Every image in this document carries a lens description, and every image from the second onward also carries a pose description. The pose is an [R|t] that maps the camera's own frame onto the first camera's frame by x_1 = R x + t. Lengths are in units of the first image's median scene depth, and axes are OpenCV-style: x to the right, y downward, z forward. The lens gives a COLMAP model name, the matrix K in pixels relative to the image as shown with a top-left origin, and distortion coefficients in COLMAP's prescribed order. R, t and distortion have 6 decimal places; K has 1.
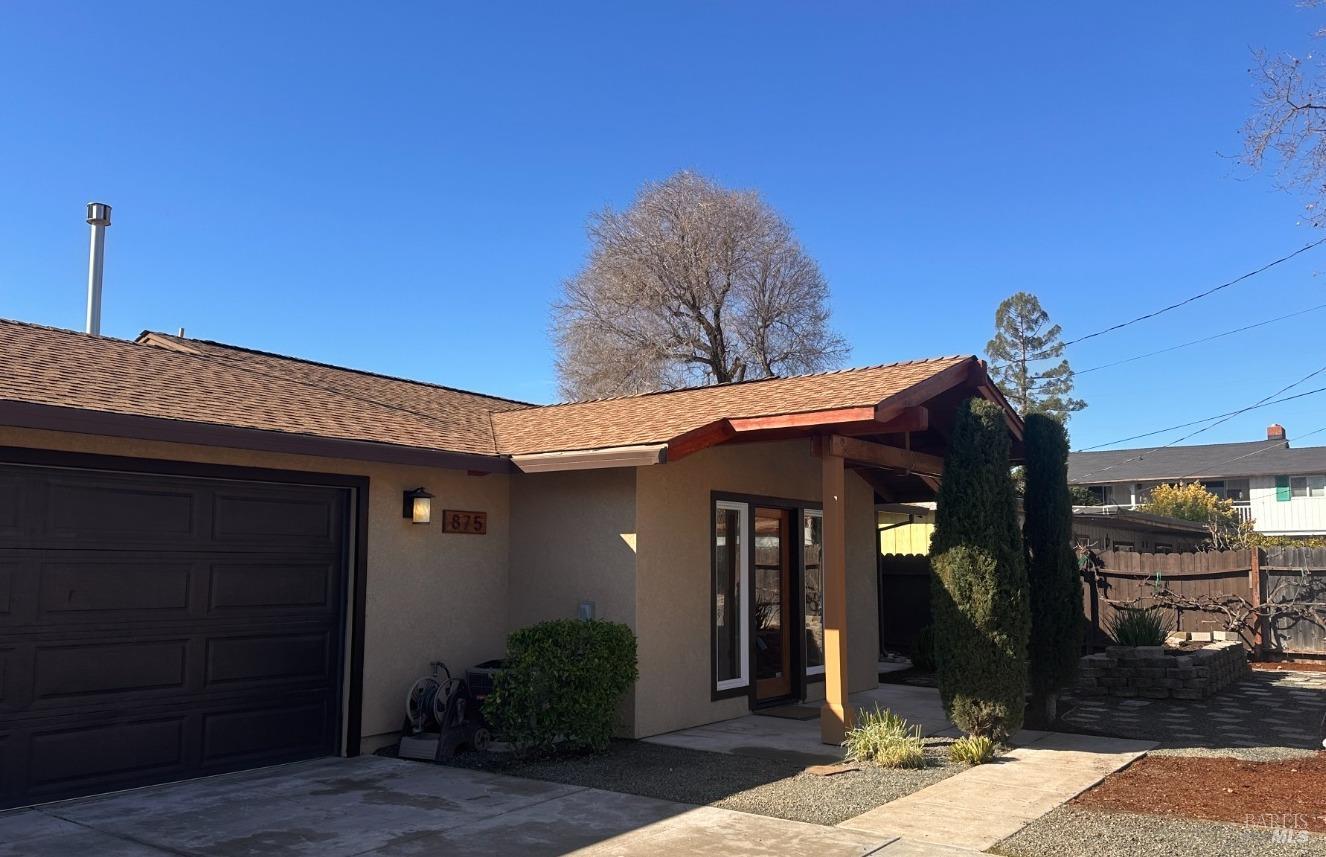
lens RADIAL K [[1087.8, 0, 659.1], [0, 1087.8, 442.3], [0, 0, 1]] dist [0.052881, -0.024889]
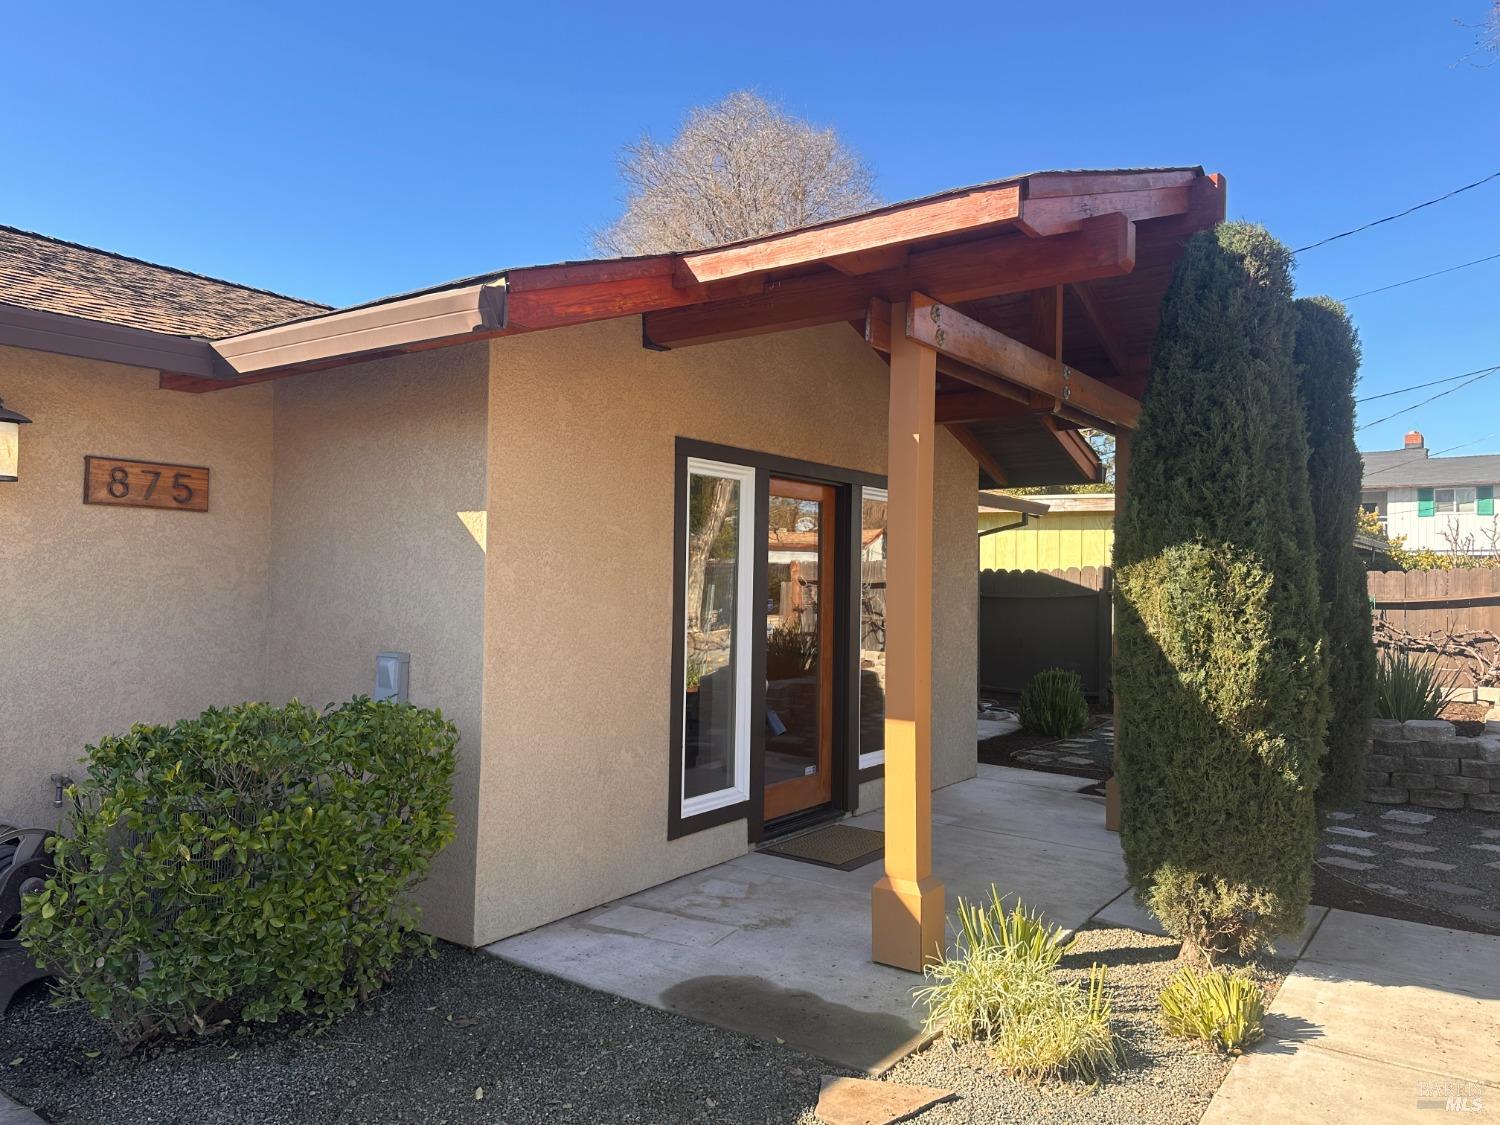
lens RADIAL K [[1078.2, 0, 759.4], [0, 1078.2, 562.1], [0, 0, 1]] dist [0.053239, -0.059696]
pose [[0.999834, 0.011527, 0.014082, 0.087083], [-0.012780, 0.995645, 0.092348, 0.060303], [-0.012957, -0.092513, 0.995627, 0.523729]]
